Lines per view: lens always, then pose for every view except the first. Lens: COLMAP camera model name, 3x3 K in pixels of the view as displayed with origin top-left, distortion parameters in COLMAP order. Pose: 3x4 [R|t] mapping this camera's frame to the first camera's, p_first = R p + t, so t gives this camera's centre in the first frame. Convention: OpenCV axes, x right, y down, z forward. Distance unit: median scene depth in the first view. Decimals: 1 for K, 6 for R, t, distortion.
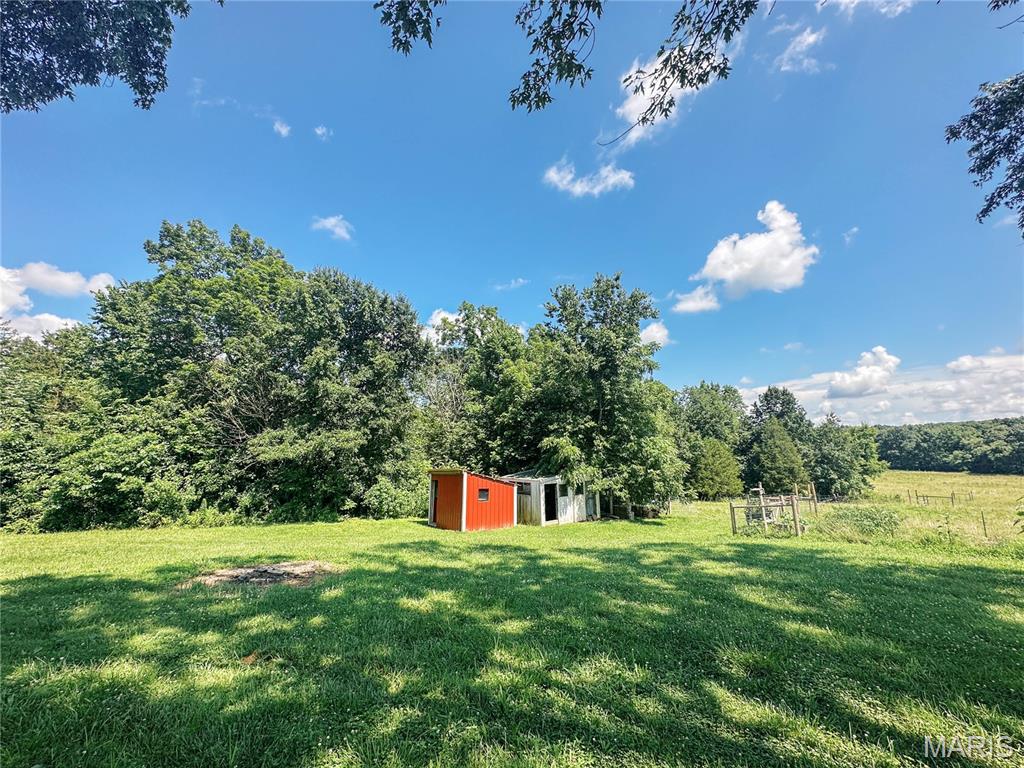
lens RADIAL K [[407.6, 0, 510.8], [0, 407.6, 383.5], [0, 0, 1]] dist [-0.000111, 0.000064]
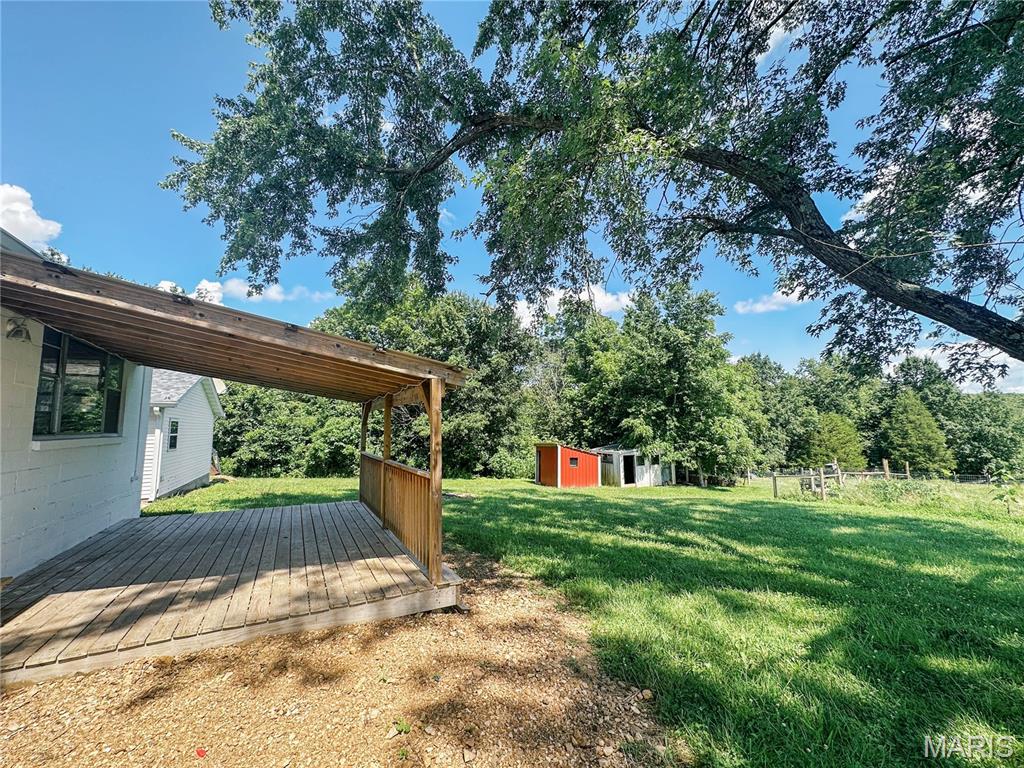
lens RADIAL K [[407.6, 0, 510.8], [0, 407.6, 383.5], [0, 0, 1]] dist [-0.000111, 0.000064]
pose [[0.961176, -0.028175, -0.274495, 0.090730], [0.045921, 0.997234, 0.058439, -0.059820], [0.272090, -0.068775, 0.959811, -0.267785]]
